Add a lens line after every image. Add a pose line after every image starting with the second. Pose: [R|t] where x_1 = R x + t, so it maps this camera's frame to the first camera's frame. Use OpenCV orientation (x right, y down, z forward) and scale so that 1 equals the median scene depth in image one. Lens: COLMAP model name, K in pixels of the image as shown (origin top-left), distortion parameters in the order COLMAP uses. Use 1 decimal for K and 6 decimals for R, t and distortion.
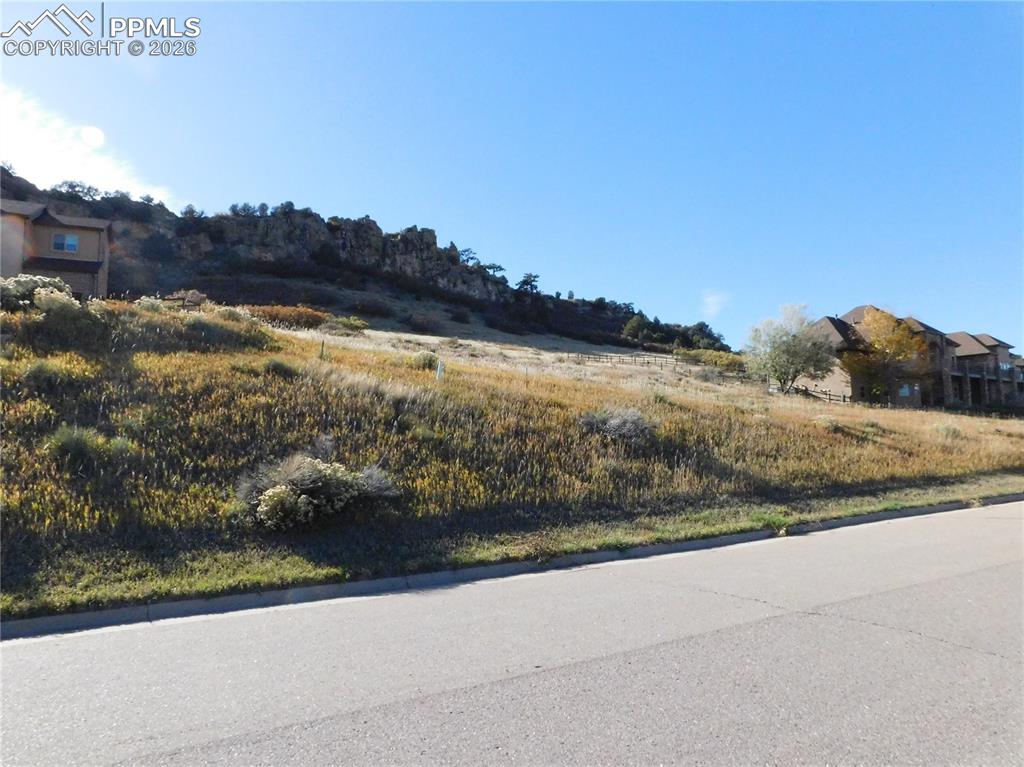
lens RADIAL K [[676.4, 0, 512.6], [0, 676.4, 379.3], [0, 0, 1]] dist [-0.072332, 0.054389]
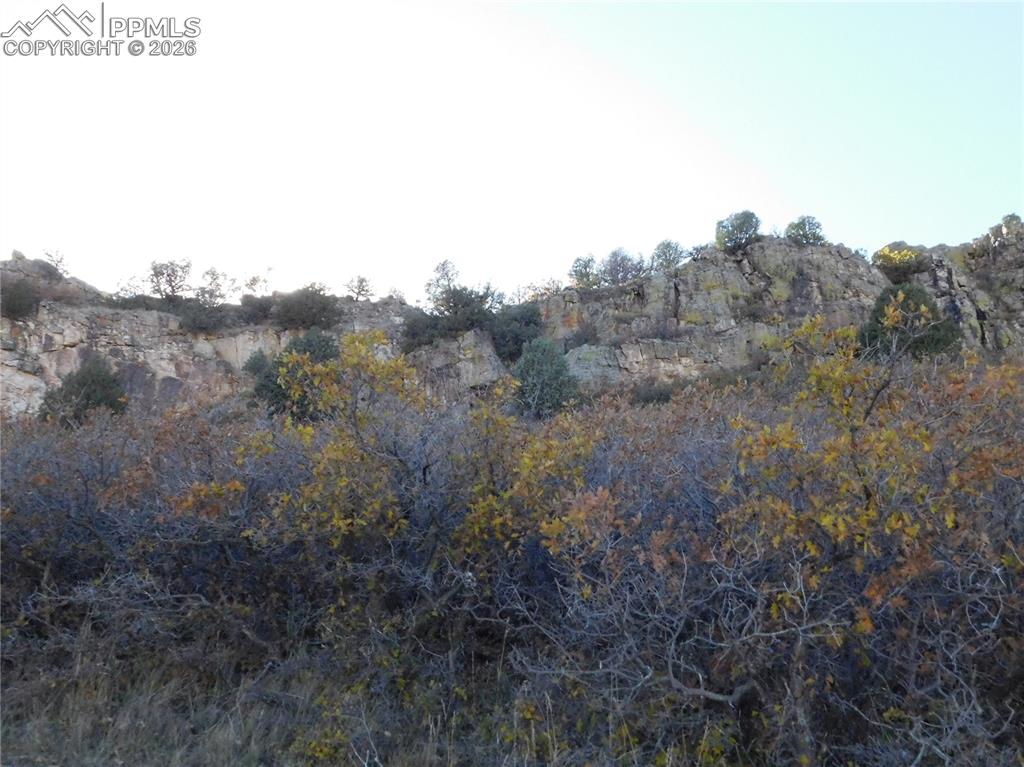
lens RADIAL K [[892.0, 0, 520.2], [0, 892.0, 387.2], [0, 0, 1]] dist [-0.008817, -0.004560]
pose [[0.822078, -0.186093, -0.538104, -0.223684], [0.016415, 0.952434, -0.304304, -0.068243], [0.569138, 0.241329, 0.786030, 0.673988]]
